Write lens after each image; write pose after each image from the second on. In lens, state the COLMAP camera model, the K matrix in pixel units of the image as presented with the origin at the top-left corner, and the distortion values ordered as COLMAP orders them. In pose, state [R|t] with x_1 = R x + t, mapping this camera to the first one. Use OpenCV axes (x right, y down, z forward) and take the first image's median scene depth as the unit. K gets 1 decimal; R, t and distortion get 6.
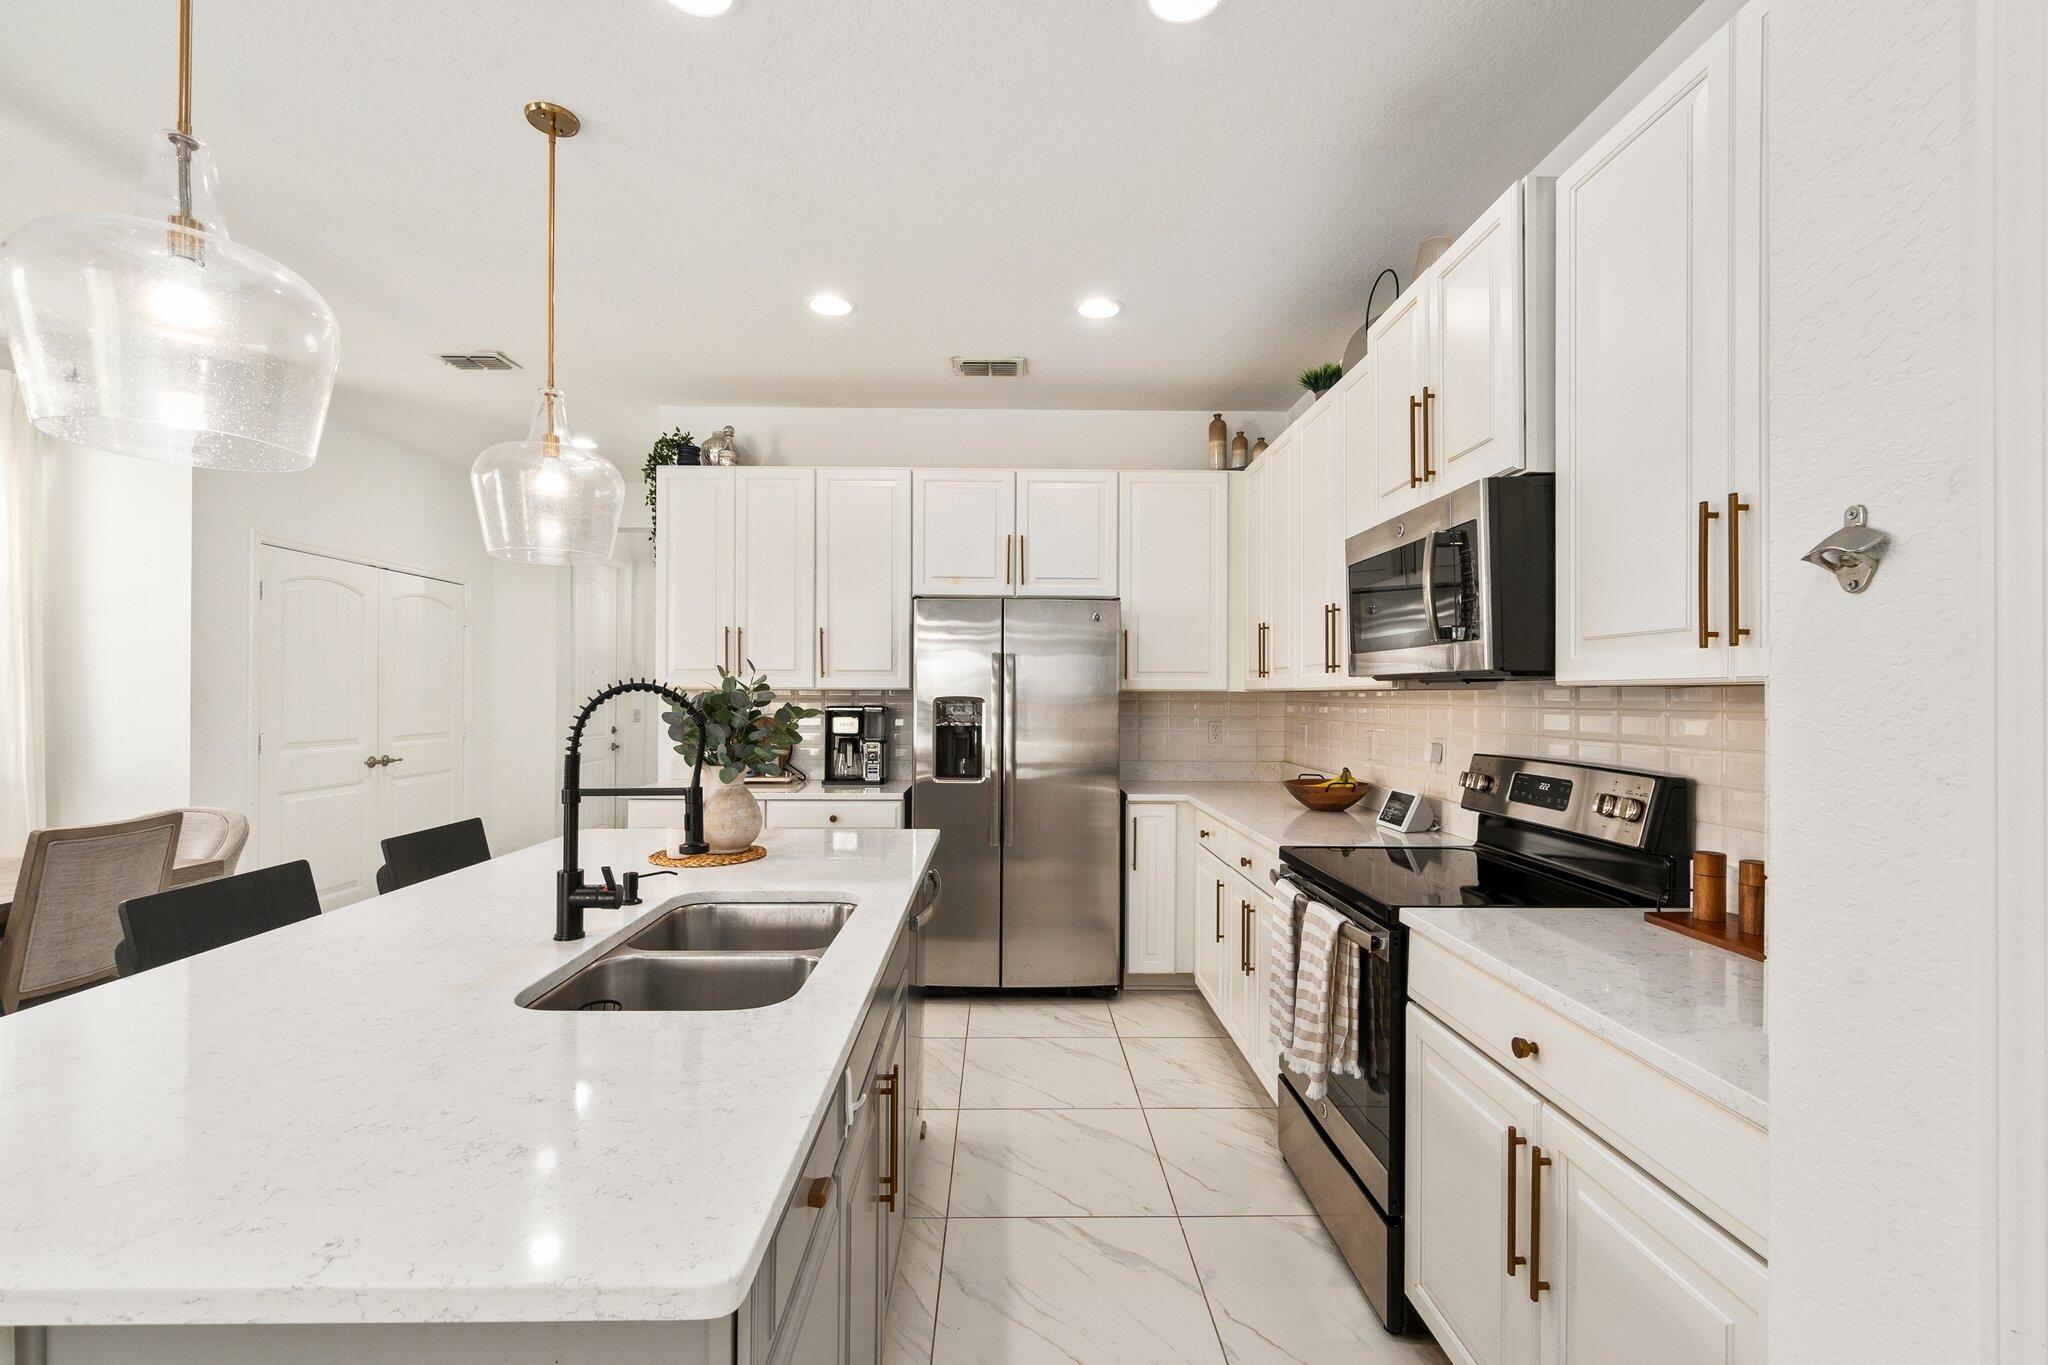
lens RADIAL K [[879.2, 0, 1019.0], [0, 879.2, 687.2], [0, 0, 1]] dist [-0.005988, 0.000646]
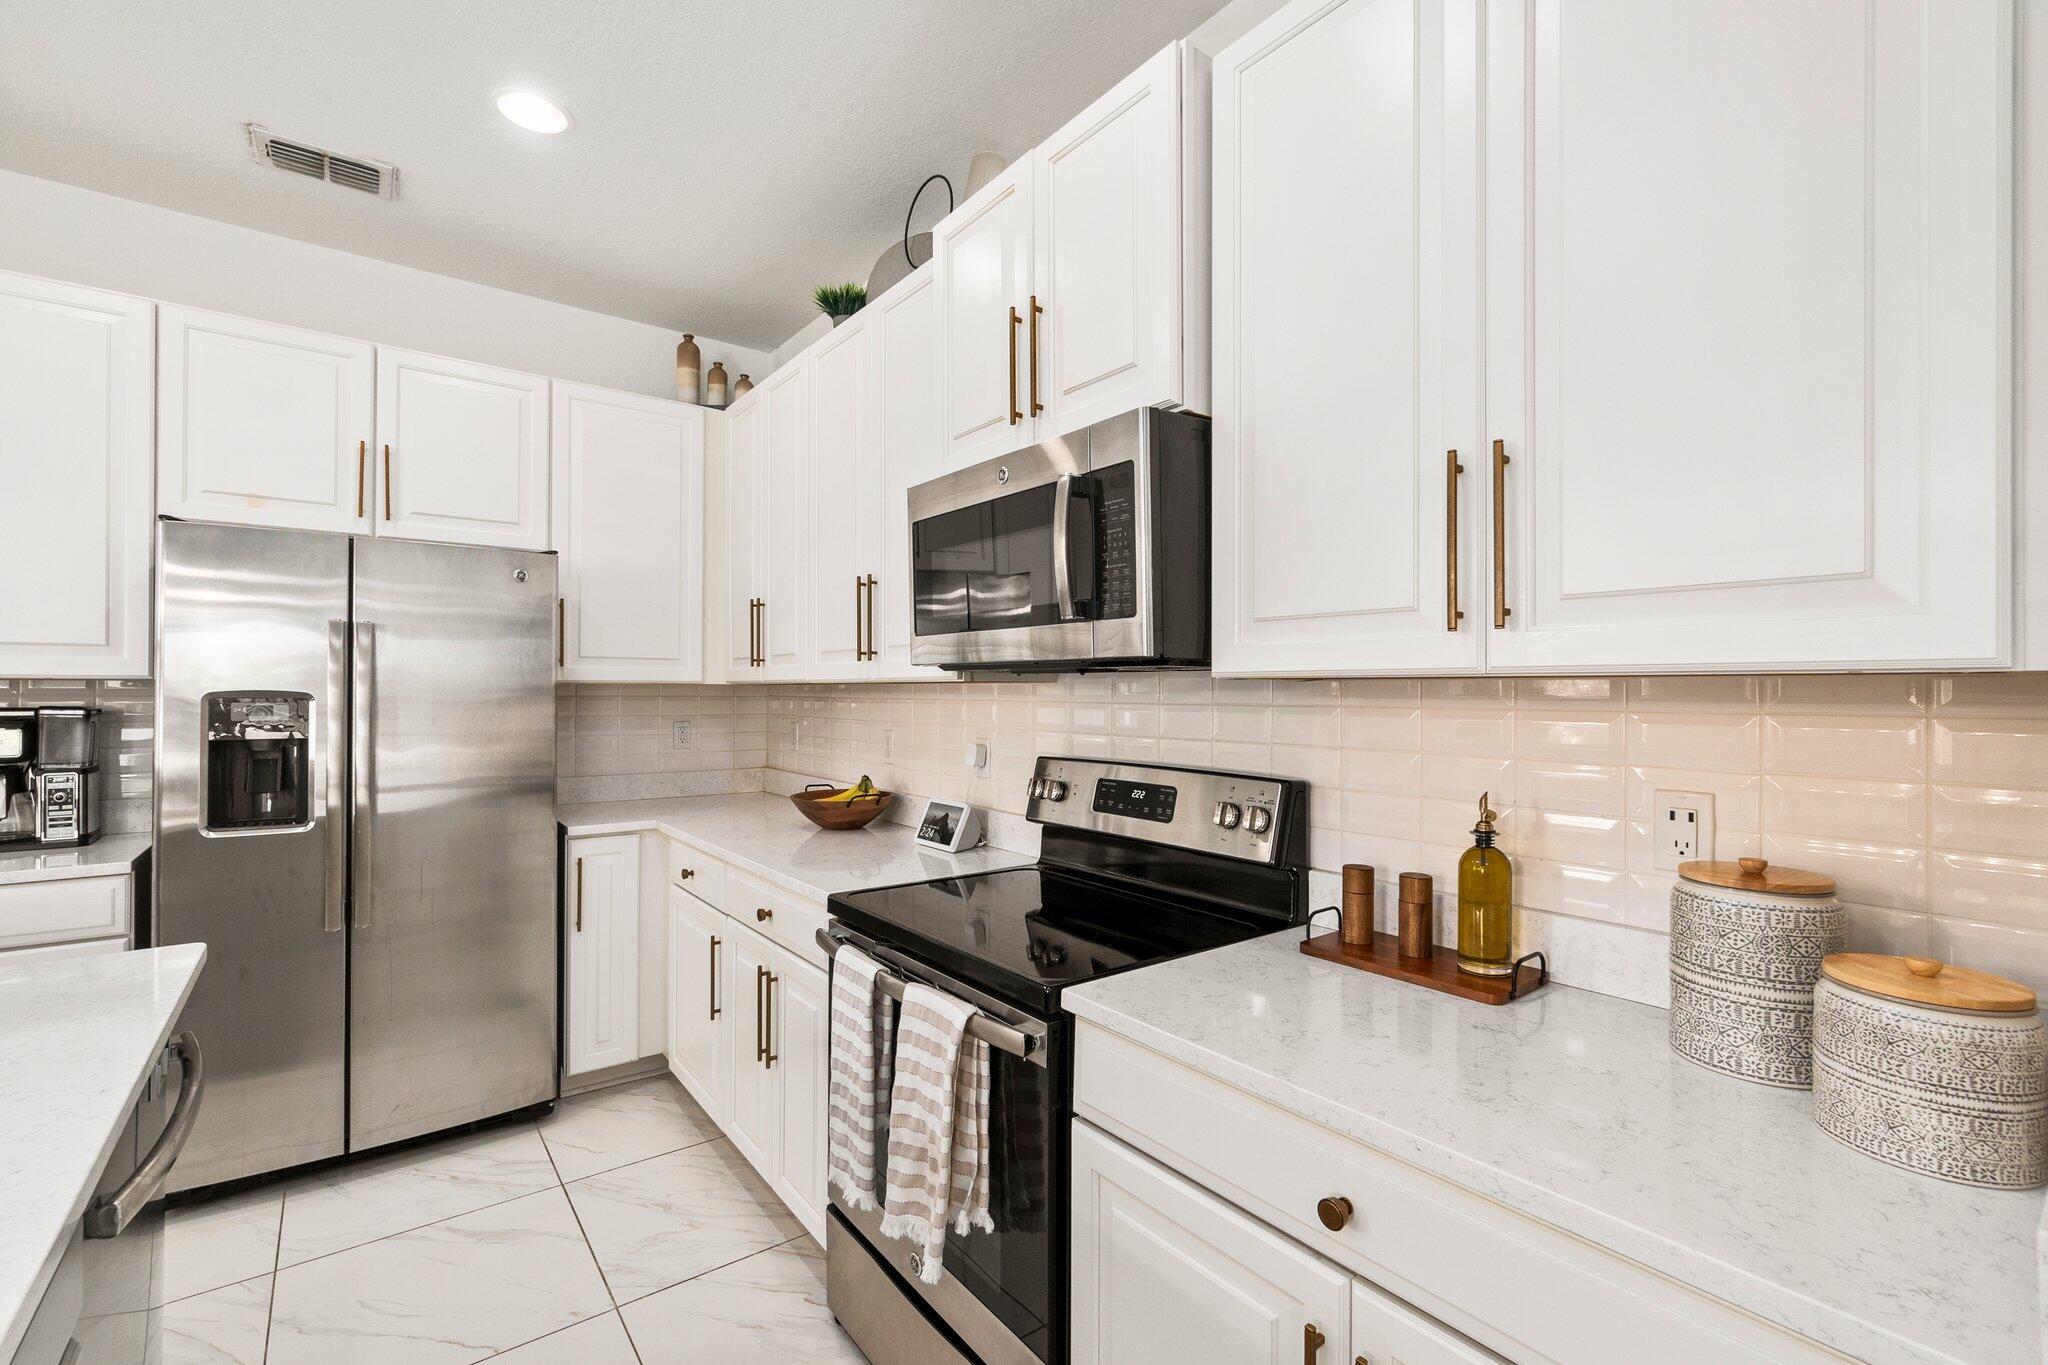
lens RADIAL K [[879.2, 0, 1019.0], [0, 879.2, 687.2], [0, 0, 1]] dist [-0.005988, 0.000646]
pose [[0.803131, 0.000921, 0.595802, -0.009371], [-0.005767, 0.999964, 0.006228, 0.001713], [-0.595775, -0.008438, 0.803107, 0.243815]]
